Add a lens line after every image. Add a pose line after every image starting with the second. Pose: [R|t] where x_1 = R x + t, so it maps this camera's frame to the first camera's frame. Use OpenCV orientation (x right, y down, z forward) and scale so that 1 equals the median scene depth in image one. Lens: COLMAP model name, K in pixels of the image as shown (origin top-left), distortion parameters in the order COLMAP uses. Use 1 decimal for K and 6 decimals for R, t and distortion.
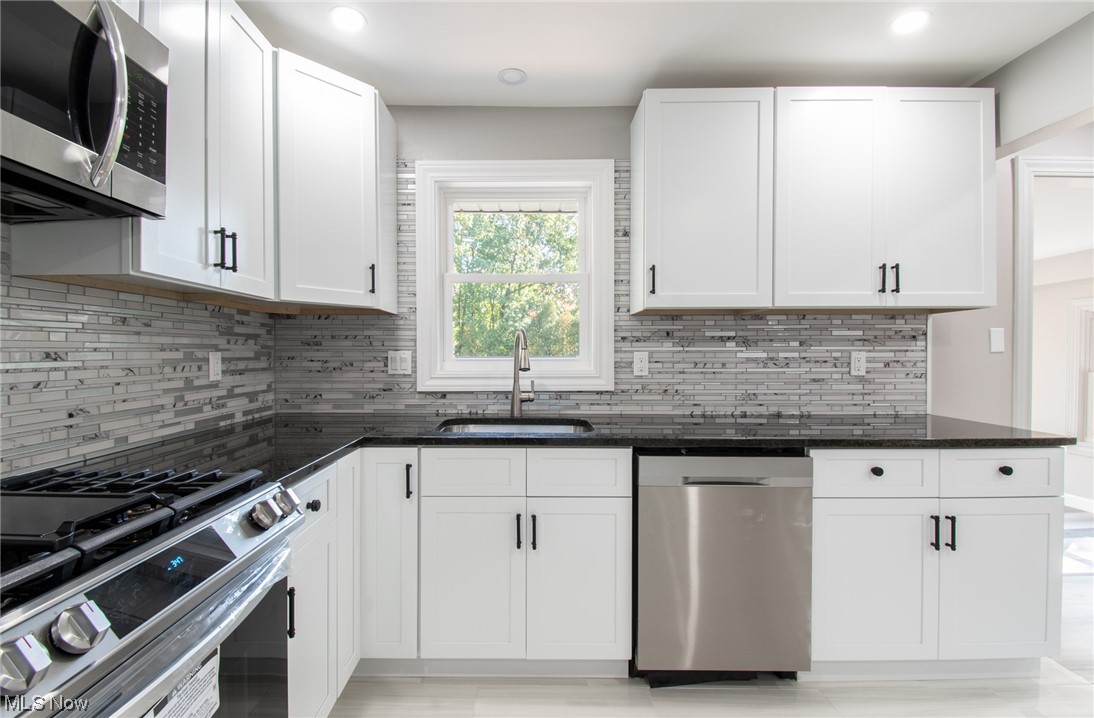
lens RADIAL K [[484.0, 0, 547.0], [0, 484.0, 359.0], [0, 0, 1]] dist [0.001050, -0.000411]
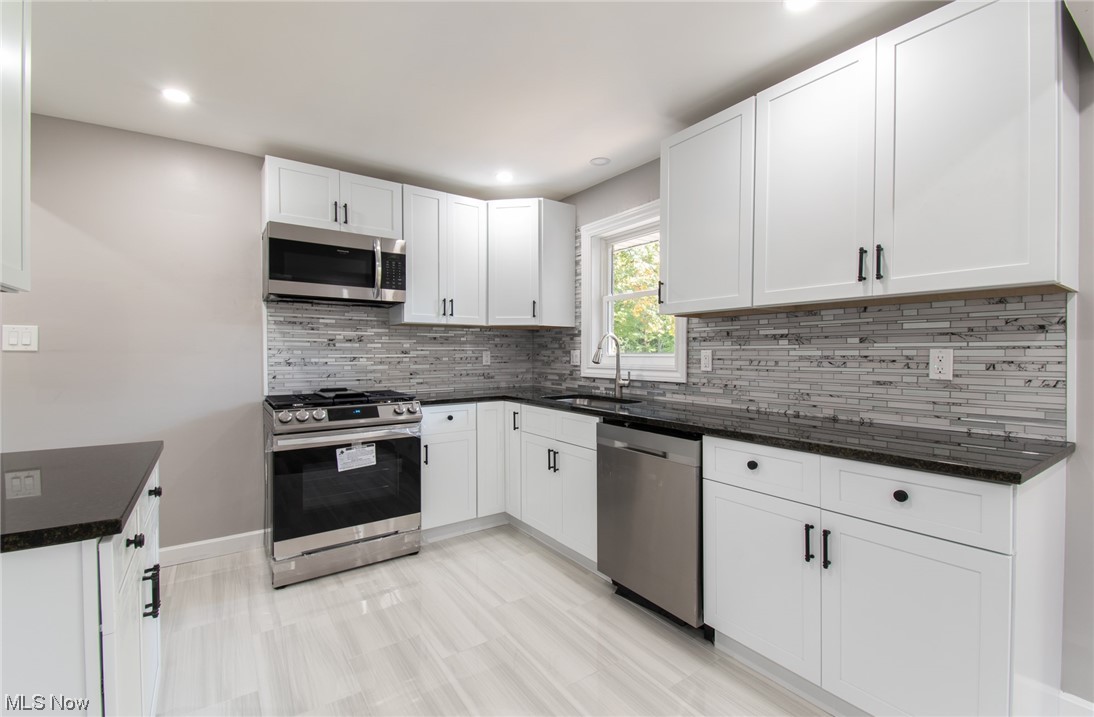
lens RADIAL K [[484.0, 0, 547.0], [0, 484.0, 358.5], [0, 0, 1]] dist [0.001050, -0.000411]
pose [[0.569984, 0.010513, -0.821588, 0.919517], [-0.011562, 0.999922, 0.004774, 0.003771], [0.821574, 0.006778, 0.570061, 0.036975]]
